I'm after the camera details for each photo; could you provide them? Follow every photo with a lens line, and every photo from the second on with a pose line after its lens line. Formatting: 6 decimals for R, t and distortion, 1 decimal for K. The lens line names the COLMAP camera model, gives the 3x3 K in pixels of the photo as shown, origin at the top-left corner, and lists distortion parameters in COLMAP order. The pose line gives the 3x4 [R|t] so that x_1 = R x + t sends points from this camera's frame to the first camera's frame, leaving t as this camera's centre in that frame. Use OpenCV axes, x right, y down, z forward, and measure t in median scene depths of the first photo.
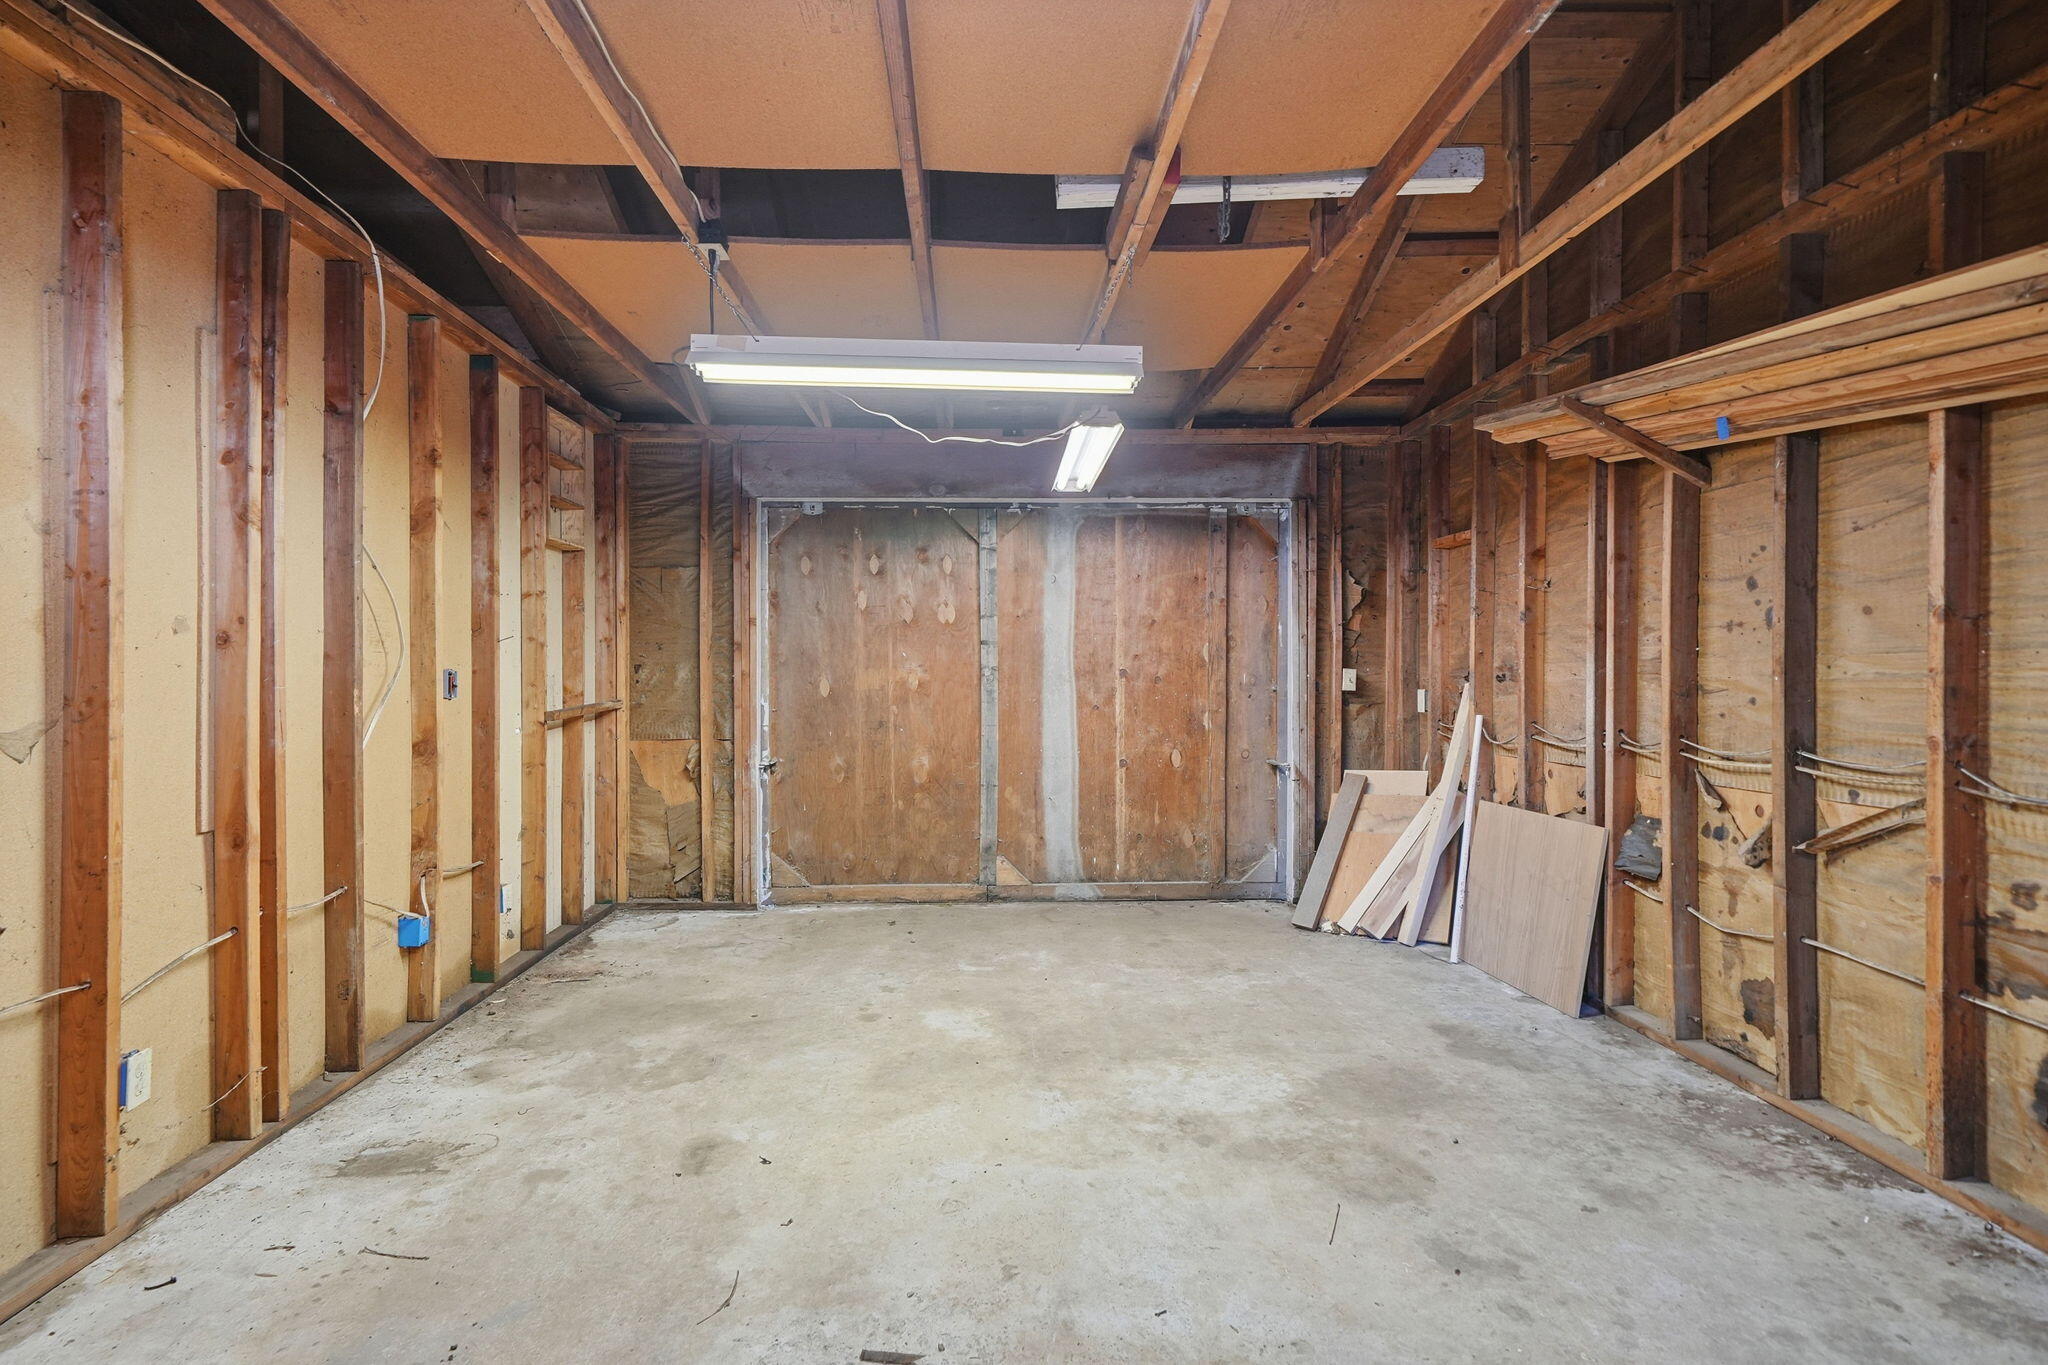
lens RADIAL K [[764.2, 0, 1026.4], [0, 764.2, 677.9], [0, 0, 1]] dist [-0.007248, -0.000174]
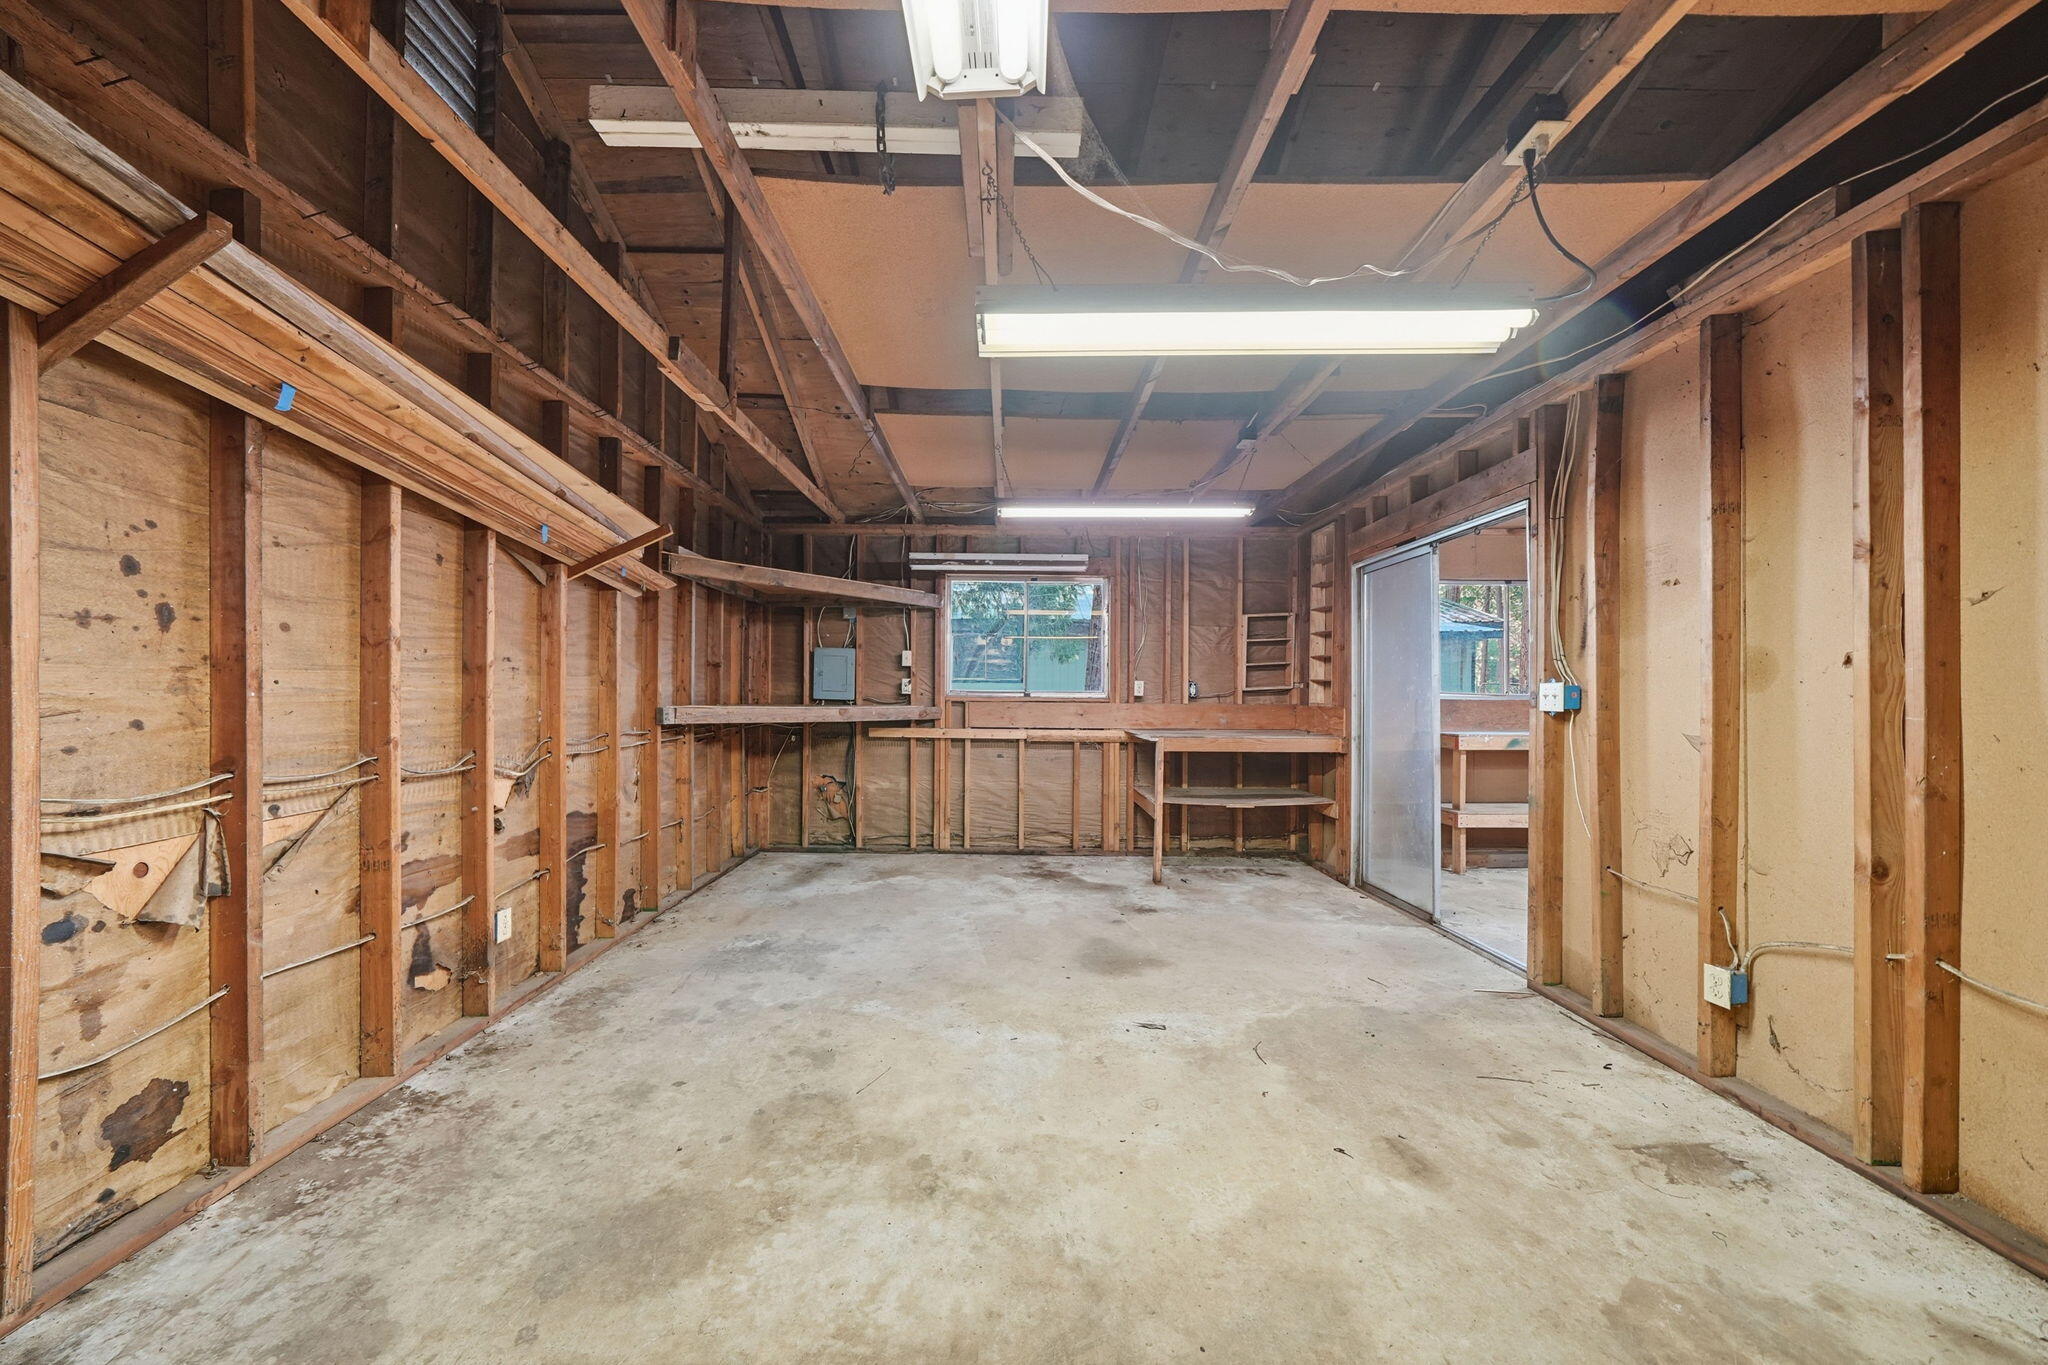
lens RADIAL K [[764.2, 0, 1009.1], [0, 764.2, 690.4], [0, 0, 1]] dist [-0.007248, -0.000174]
pose [[-0.999122, -0.009488, 0.040809, 0.084339], [-0.009257, 0.999940, 0.005841, -0.018052], [-0.040862, 0.005458, -0.999150, 1.990049]]
